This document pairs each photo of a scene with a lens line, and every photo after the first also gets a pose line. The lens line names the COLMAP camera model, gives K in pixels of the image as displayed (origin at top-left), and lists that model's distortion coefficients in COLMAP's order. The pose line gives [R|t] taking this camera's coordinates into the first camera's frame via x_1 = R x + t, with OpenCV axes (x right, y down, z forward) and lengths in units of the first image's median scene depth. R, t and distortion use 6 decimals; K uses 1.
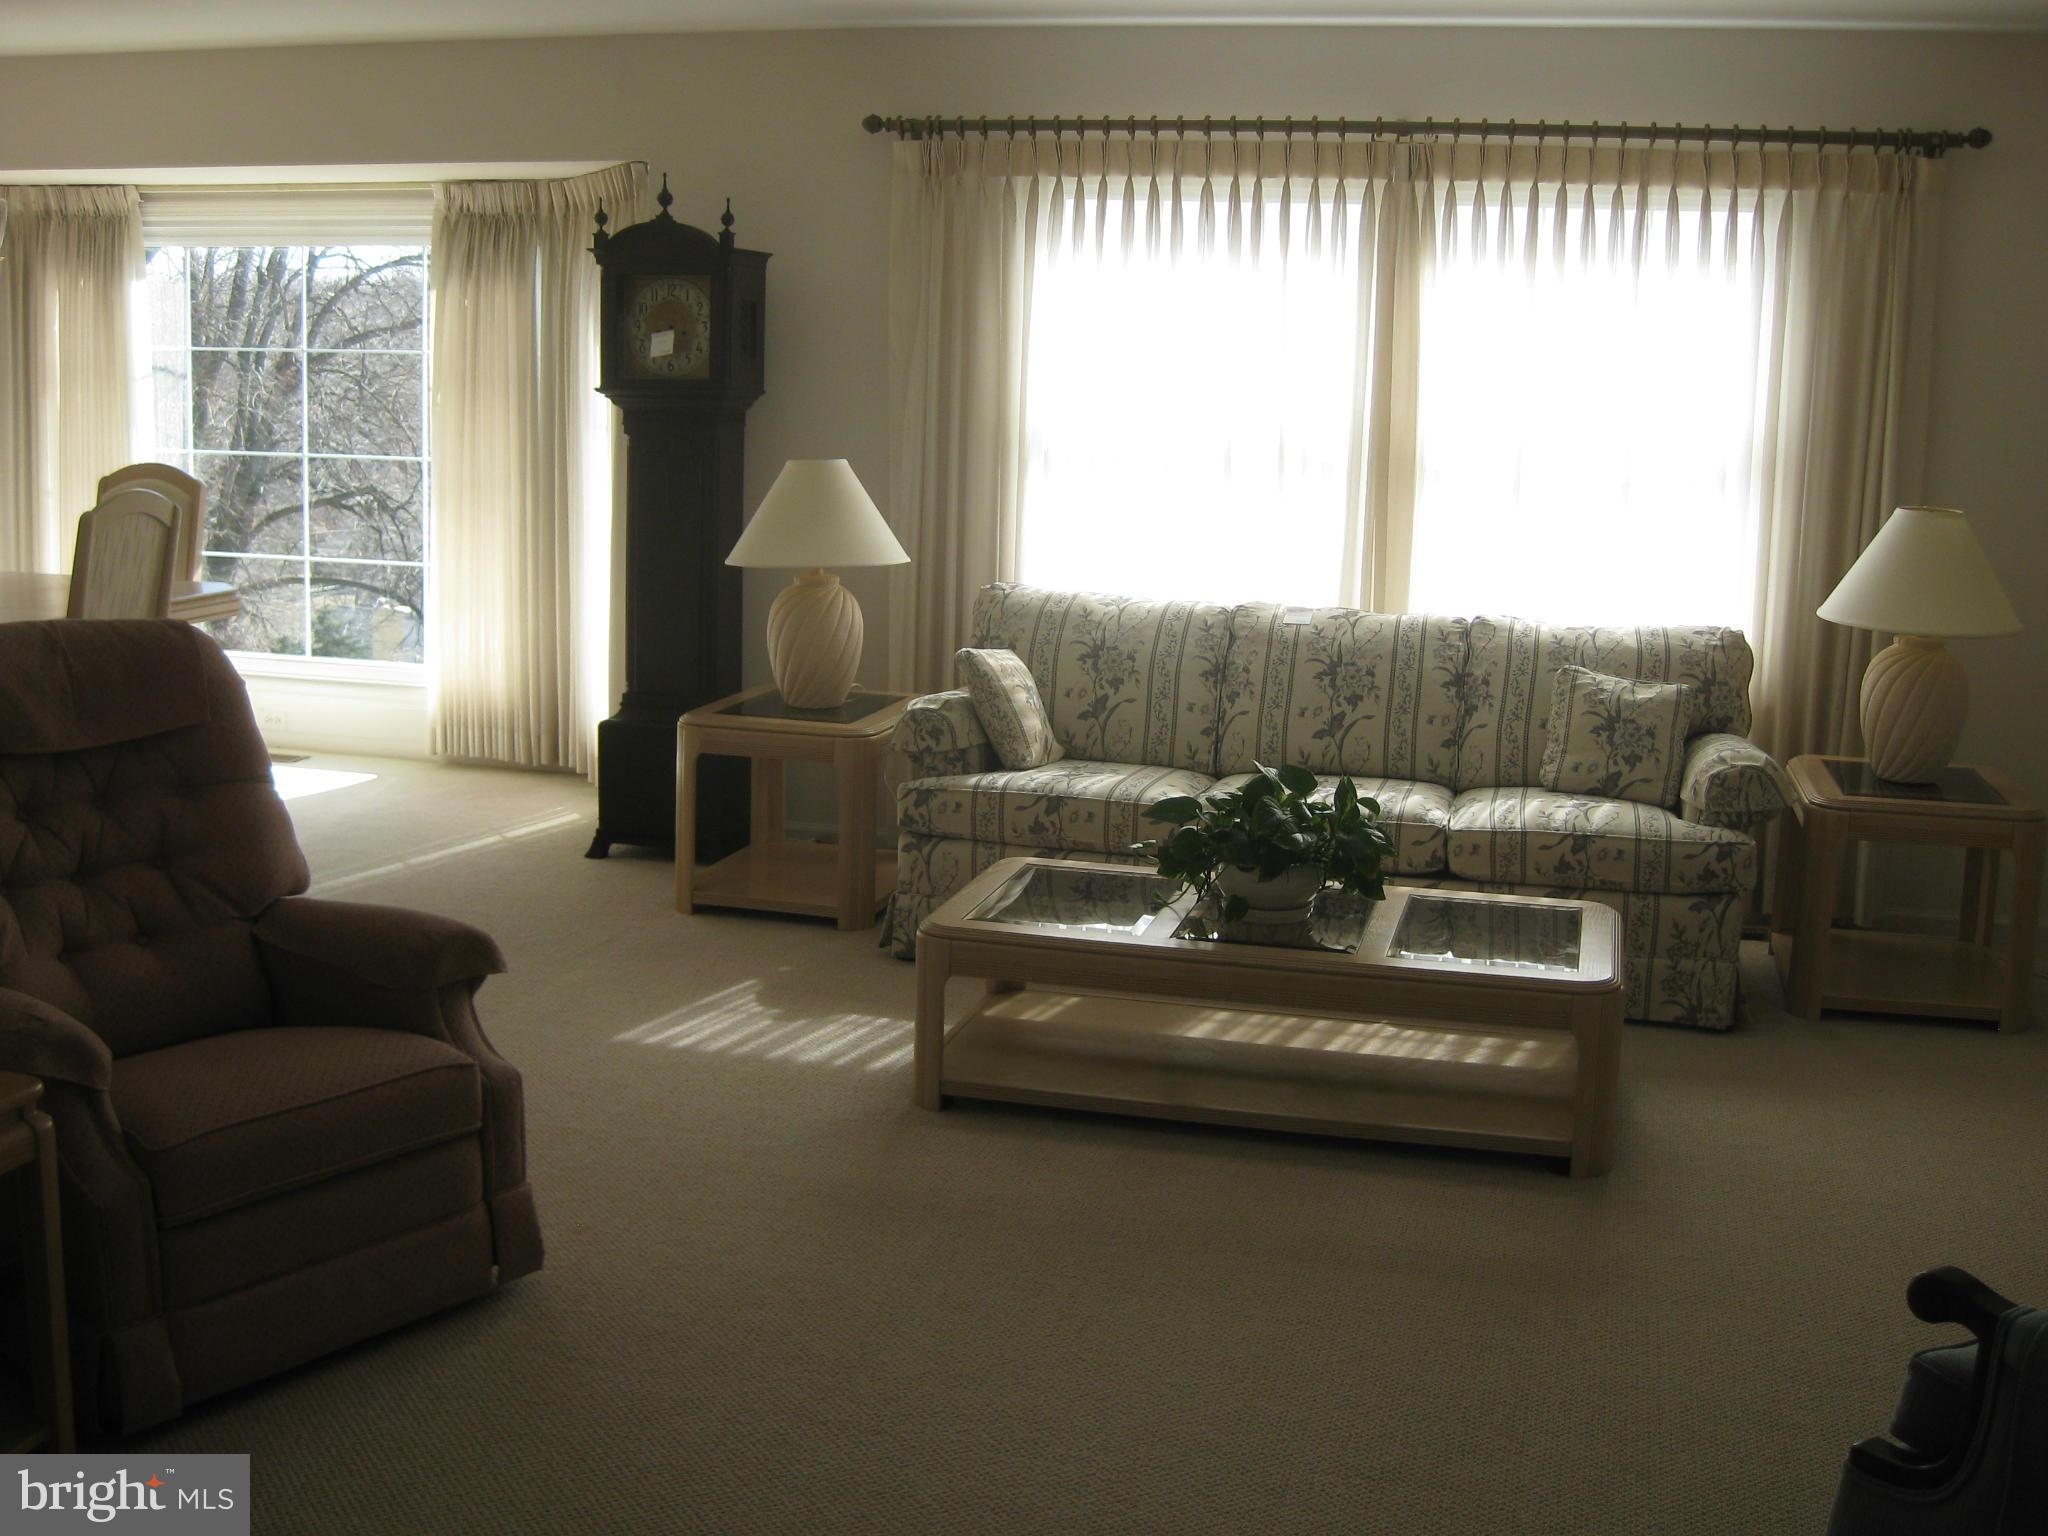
lens RADIAL K [[2259.0, 0, 1054.3], [0, 2259.0, 702.2], [0, 0, 1]] dist [-0.183126, 0.158505]
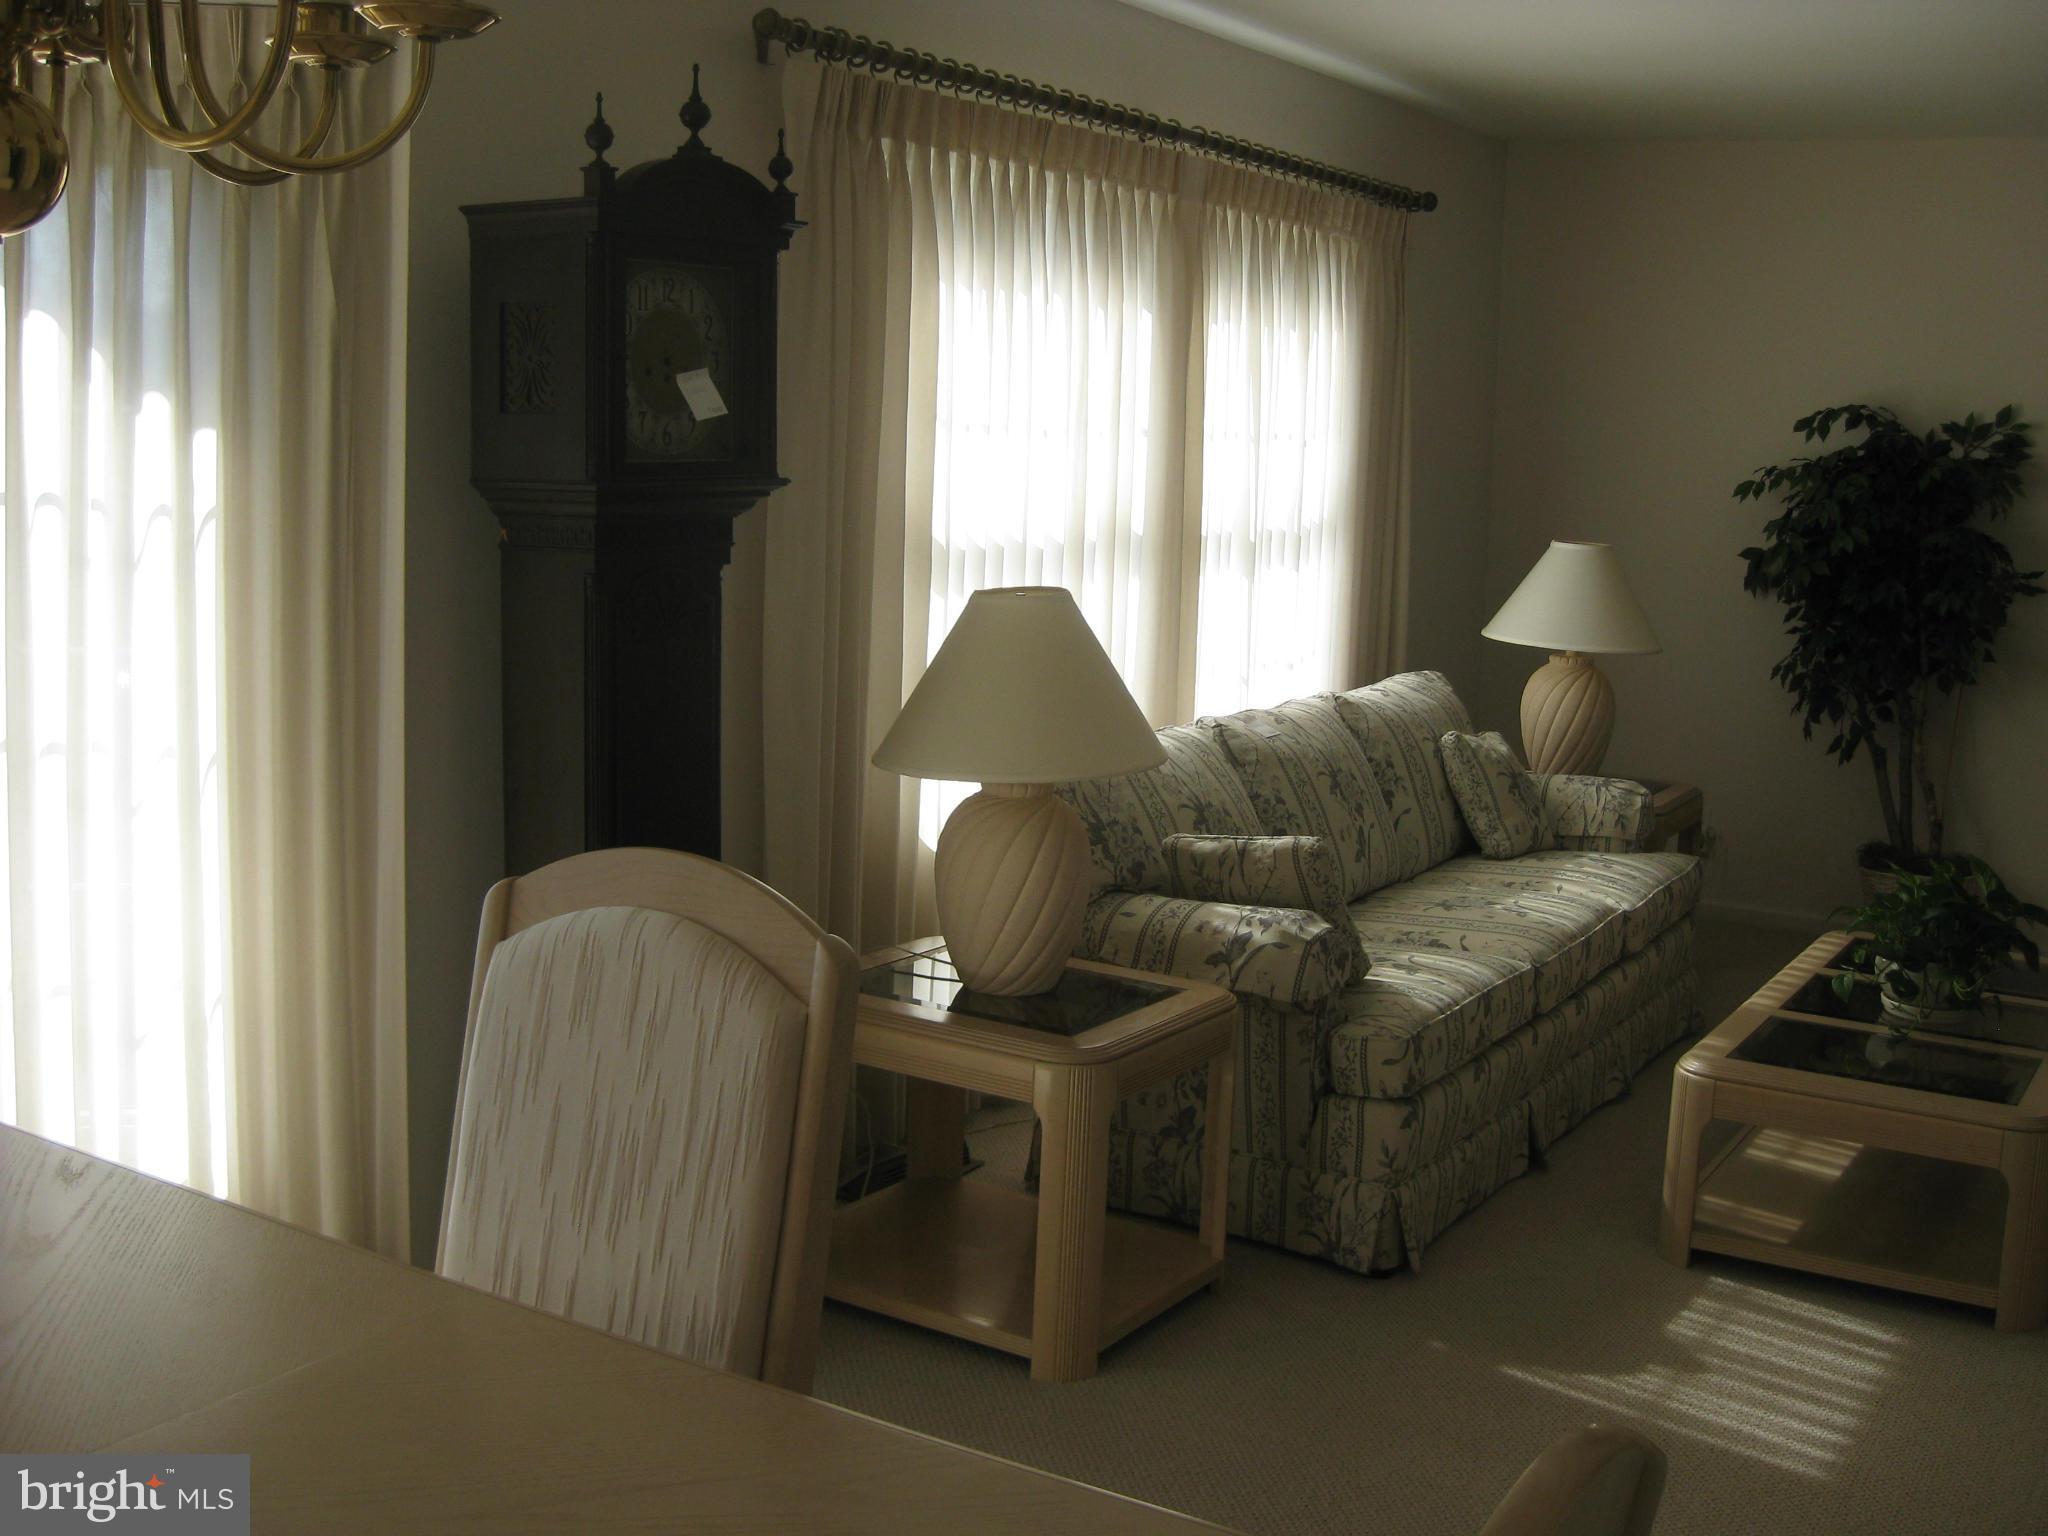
lens RADIAL K [[2259.0, 0, 1054.3], [0, 2259.0, 702.2], [0, 0, 1]] dist [-0.183126, 0.158505]
pose [[0.291220, -0.136972, 0.946800, -0.693171], [0.115575, 0.987485, 0.107309, -0.143702], [-0.949649, 0.078175, 0.303406, 0.814137]]
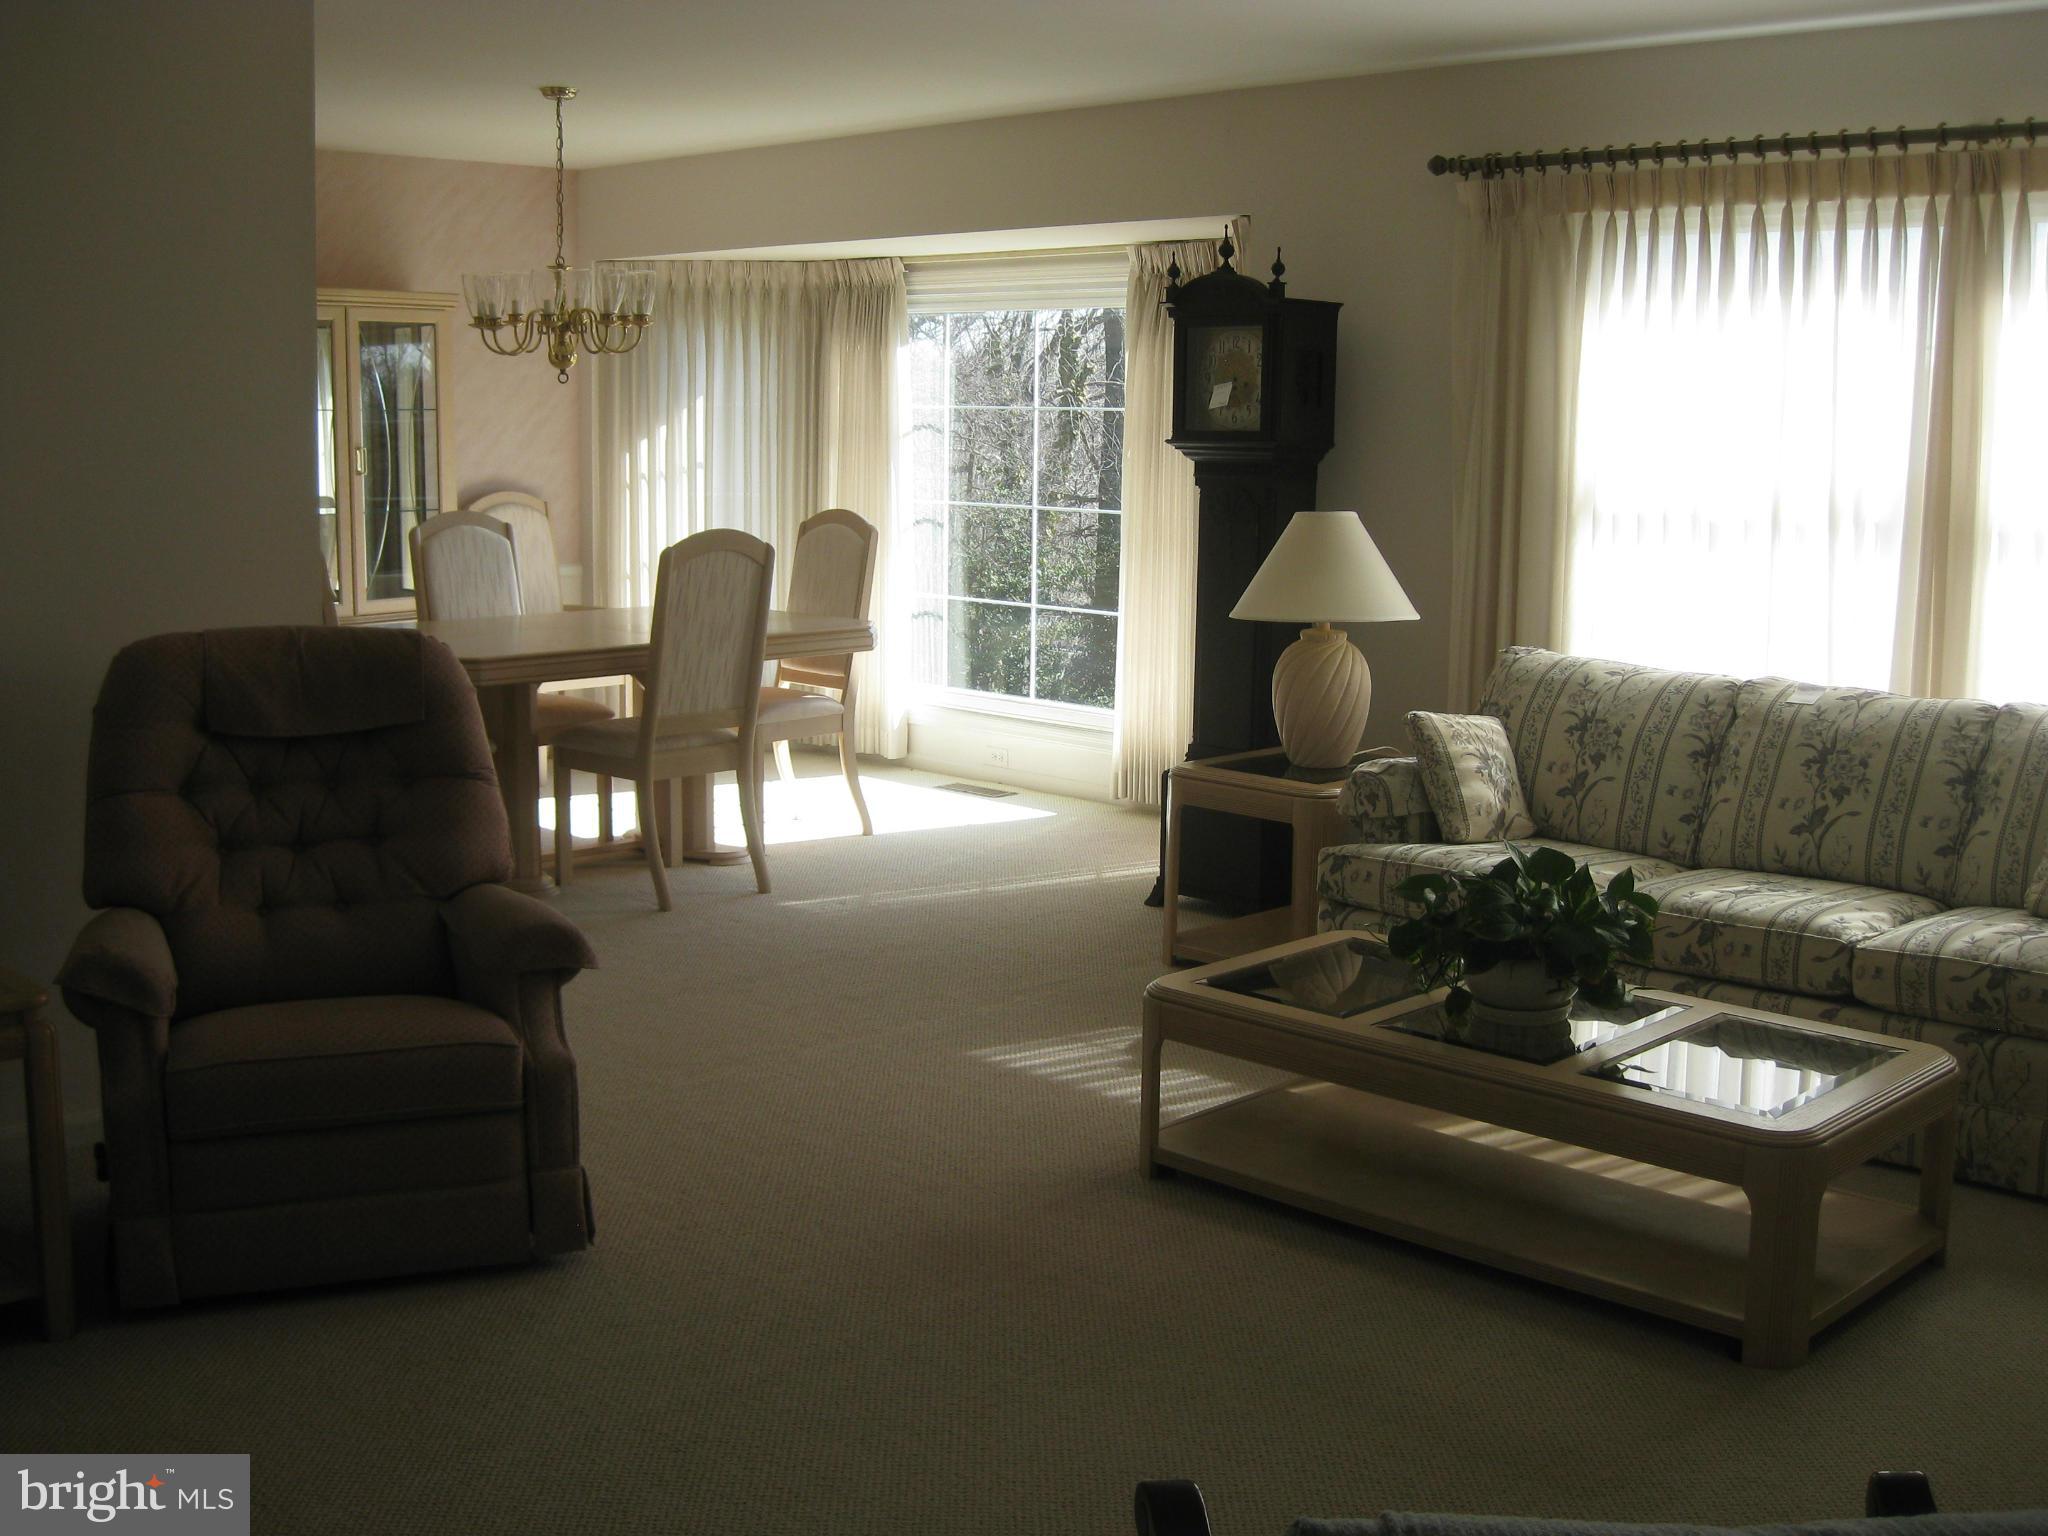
lens RADIAL K [[2259.0, 0, 1054.3], [0, 2259.0, 702.2], [0, 0, 1]] dist [-0.183126, 0.158505]
pose [[0.864855, 0.048142, -0.499708, 0.284724], [-0.065612, 0.997693, -0.017437, -0.001131], [0.497716, 0.047867, 0.866018, 0.105523]]
